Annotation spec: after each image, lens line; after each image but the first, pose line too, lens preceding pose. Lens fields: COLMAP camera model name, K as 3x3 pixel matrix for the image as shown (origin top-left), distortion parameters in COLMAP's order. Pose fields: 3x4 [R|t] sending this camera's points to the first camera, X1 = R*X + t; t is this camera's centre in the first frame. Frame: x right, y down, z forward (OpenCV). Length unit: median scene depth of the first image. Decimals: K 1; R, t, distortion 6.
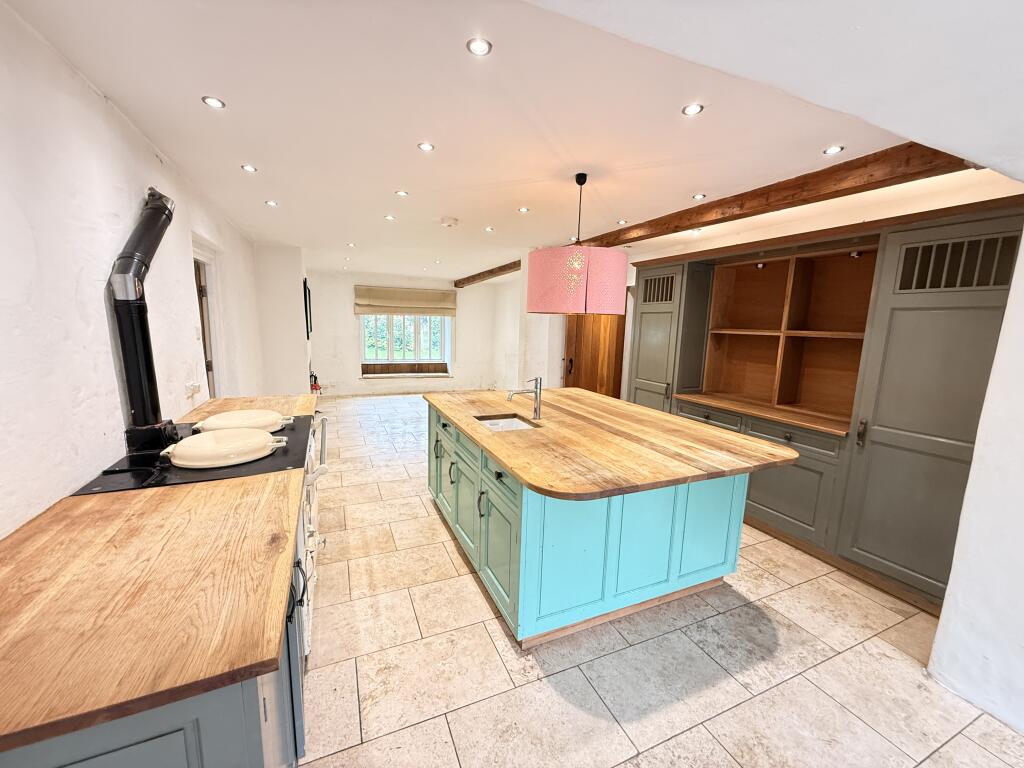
lens RADIAL K [[405.4, 0, 507.8], [0, 405.4, 387.3], [0, 0, 1]] dist [-0.002561, -0.000132]
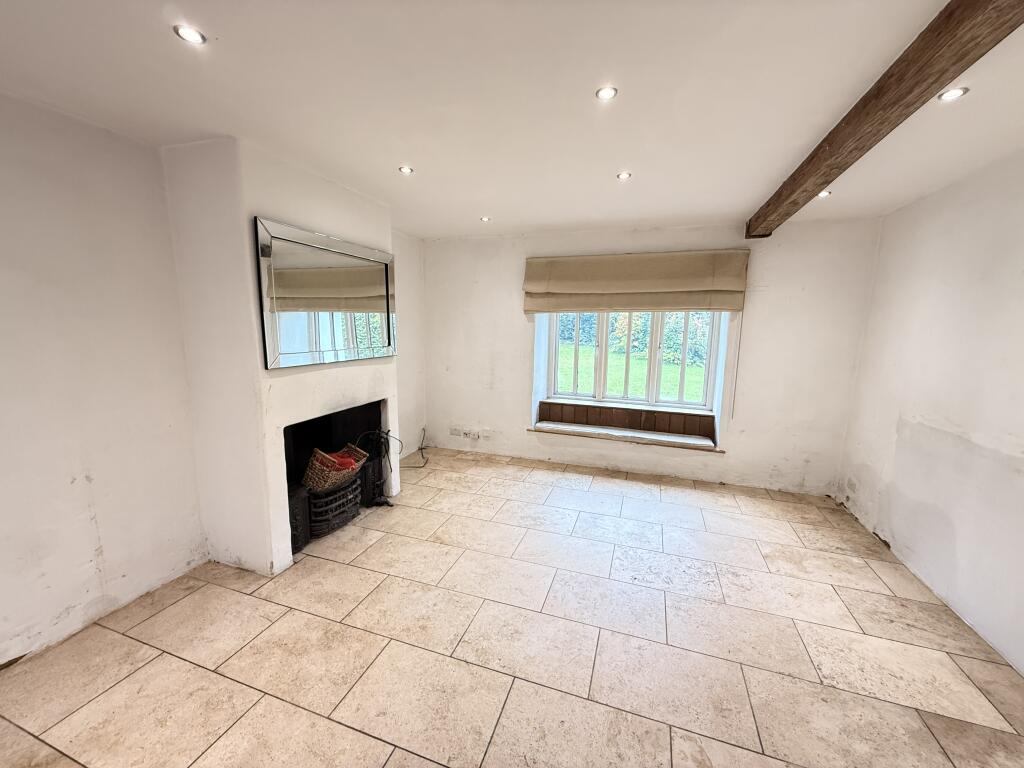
lens RADIAL K [[405.4, 0, 509.6], [0, 405.4, 381.0], [0, 0, 1]] dist [-0.002561, -0.000132]
pose [[0.741509, 0.084513, -0.665599, -0.025957], [-0.096988, 0.995117, 0.018304, -0.089818], [0.663896, 0.050983, 0.746085, 0.544771]]
